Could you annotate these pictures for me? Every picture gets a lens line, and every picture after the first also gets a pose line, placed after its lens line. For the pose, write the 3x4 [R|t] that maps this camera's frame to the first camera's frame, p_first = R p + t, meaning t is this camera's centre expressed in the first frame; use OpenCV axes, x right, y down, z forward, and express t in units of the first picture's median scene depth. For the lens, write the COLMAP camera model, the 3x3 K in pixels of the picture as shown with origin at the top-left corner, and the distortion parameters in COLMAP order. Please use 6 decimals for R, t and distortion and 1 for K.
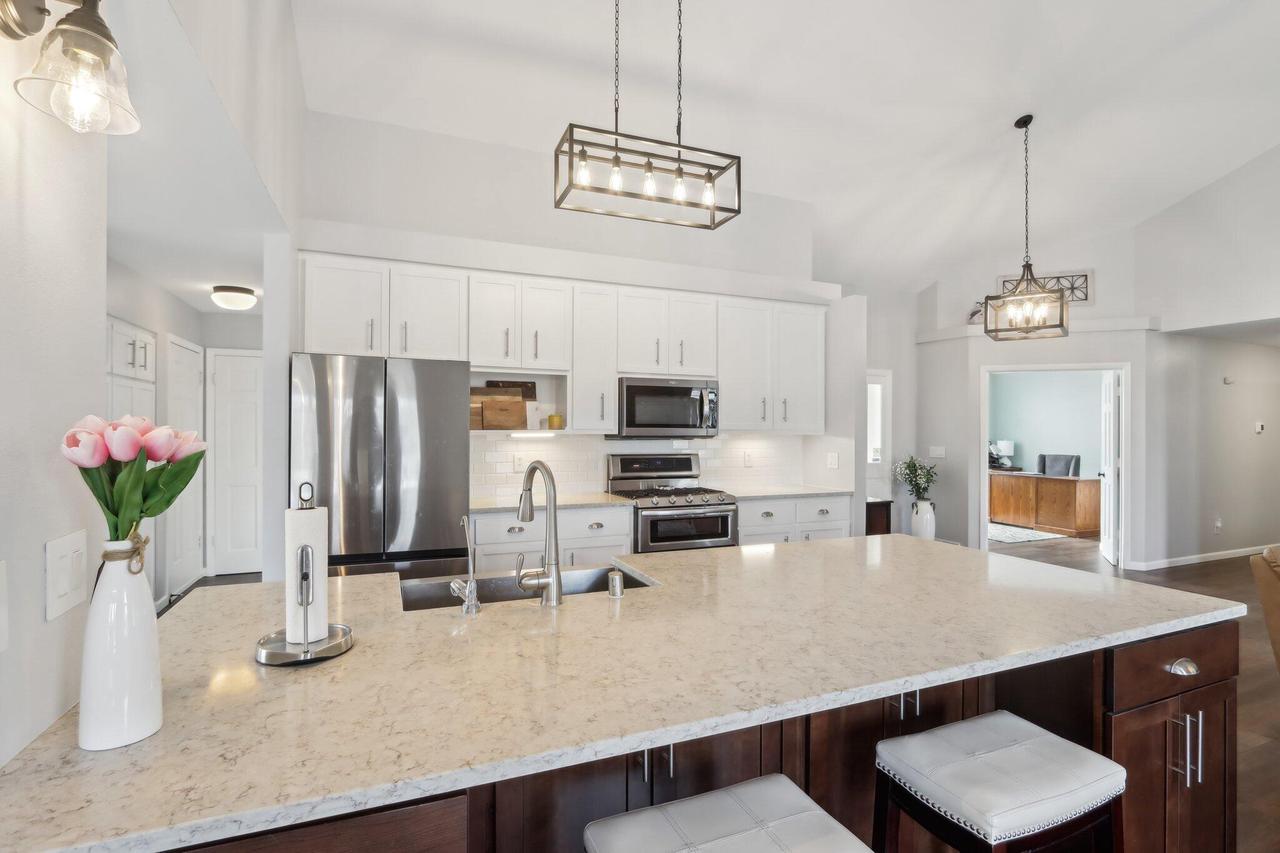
lens RADIAL K [[604.8, 0, 633.3], [0, 604.8, 430.2], [0, 0, 1]] dist [-0.016487, 0.001909]
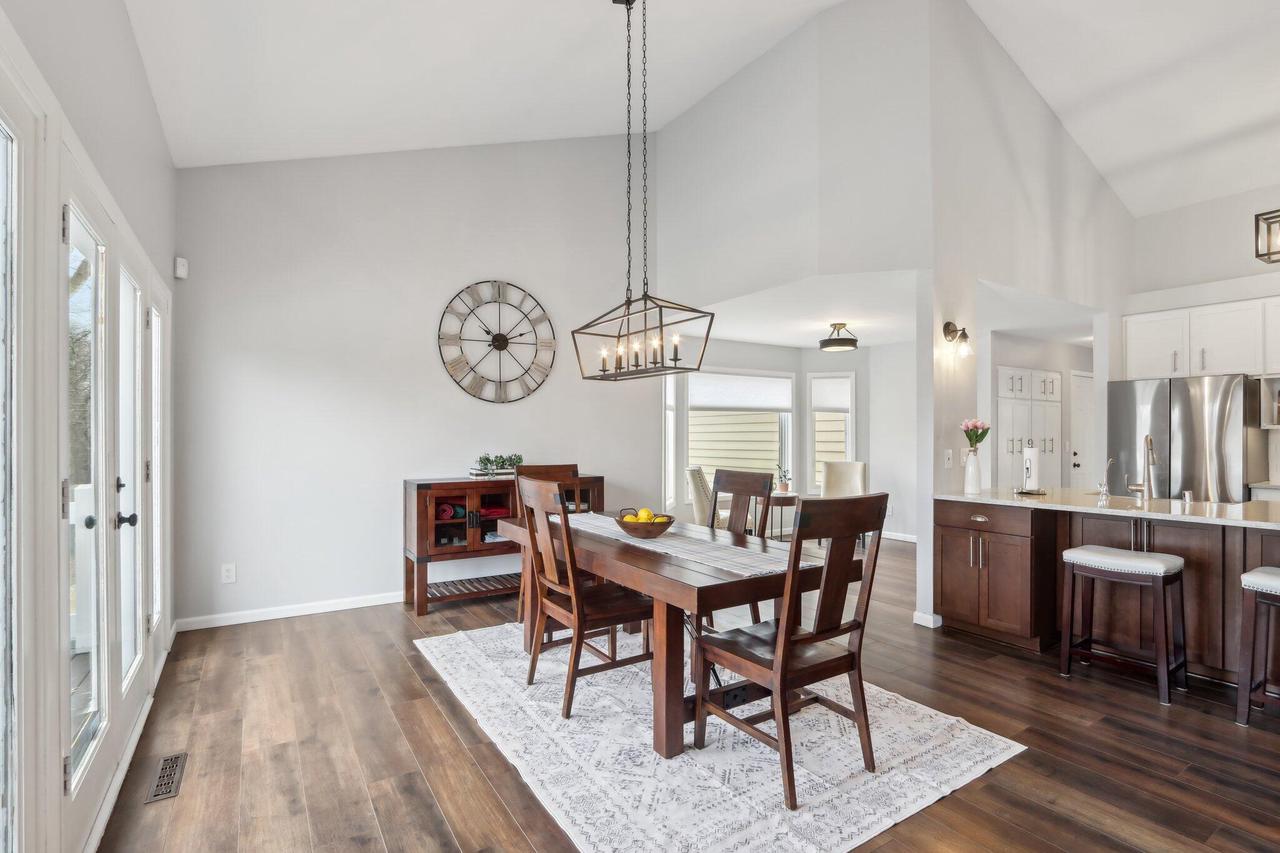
lens RADIAL K [[604.8, 0, 633.8], [0, 604.8, 431.6], [0, 0, 1]] dist [-0.016487, 0.001909]
pose [[0.172353, -0.012912, -0.984951, 0.600445], [-0.000674, 0.999912, -0.013226, 0.025542], [0.985035, 0.002944, 0.172329, -0.430663]]
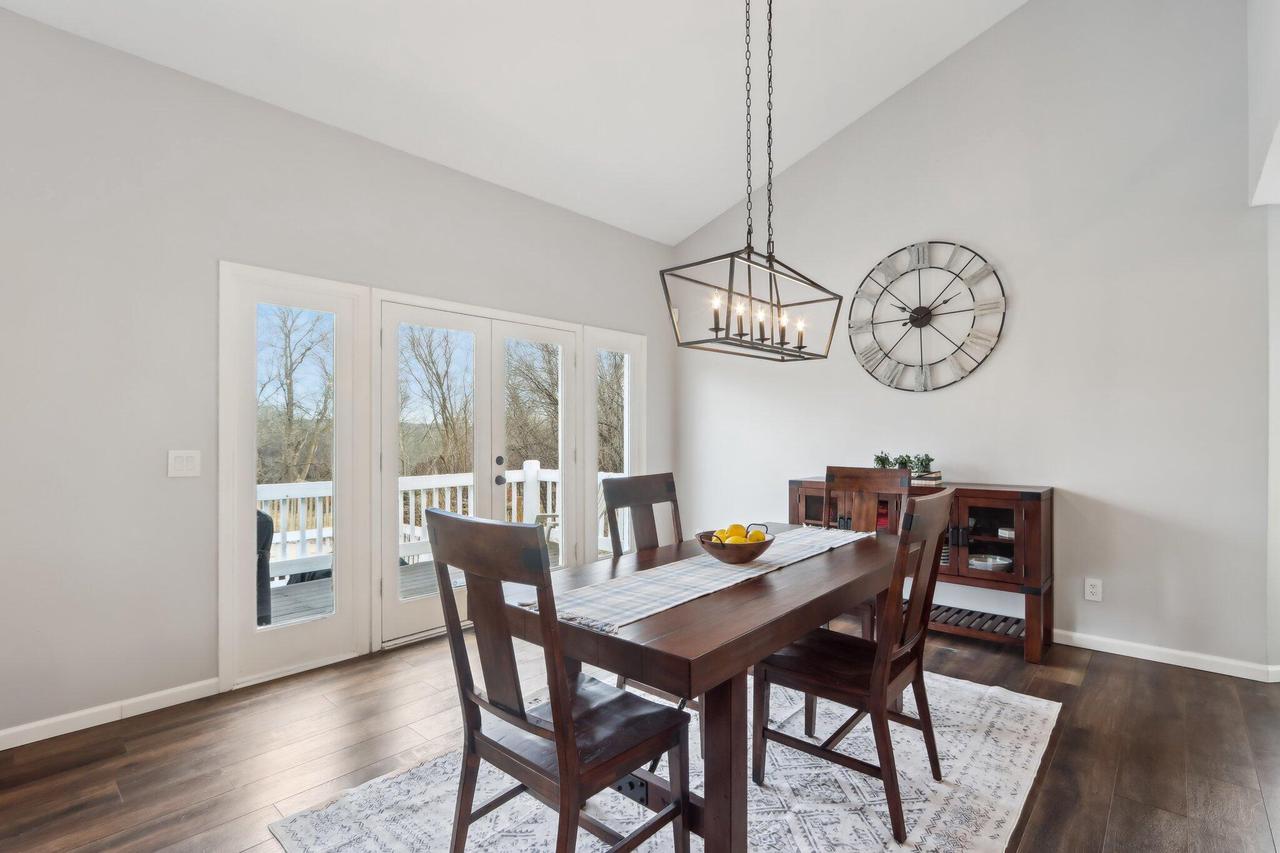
lens RADIAL K [[604.8, 0, 646.5], [0, 604.8, 433.5], [0, 0, 1]] dist [-0.016487, 0.001909]
pose [[-0.898072, -0.005295, -0.439817, 0.239313], [-0.003608, 0.999983, -0.004671, 0.026226], [0.439834, -0.002607, -0.898075, 0.135498]]
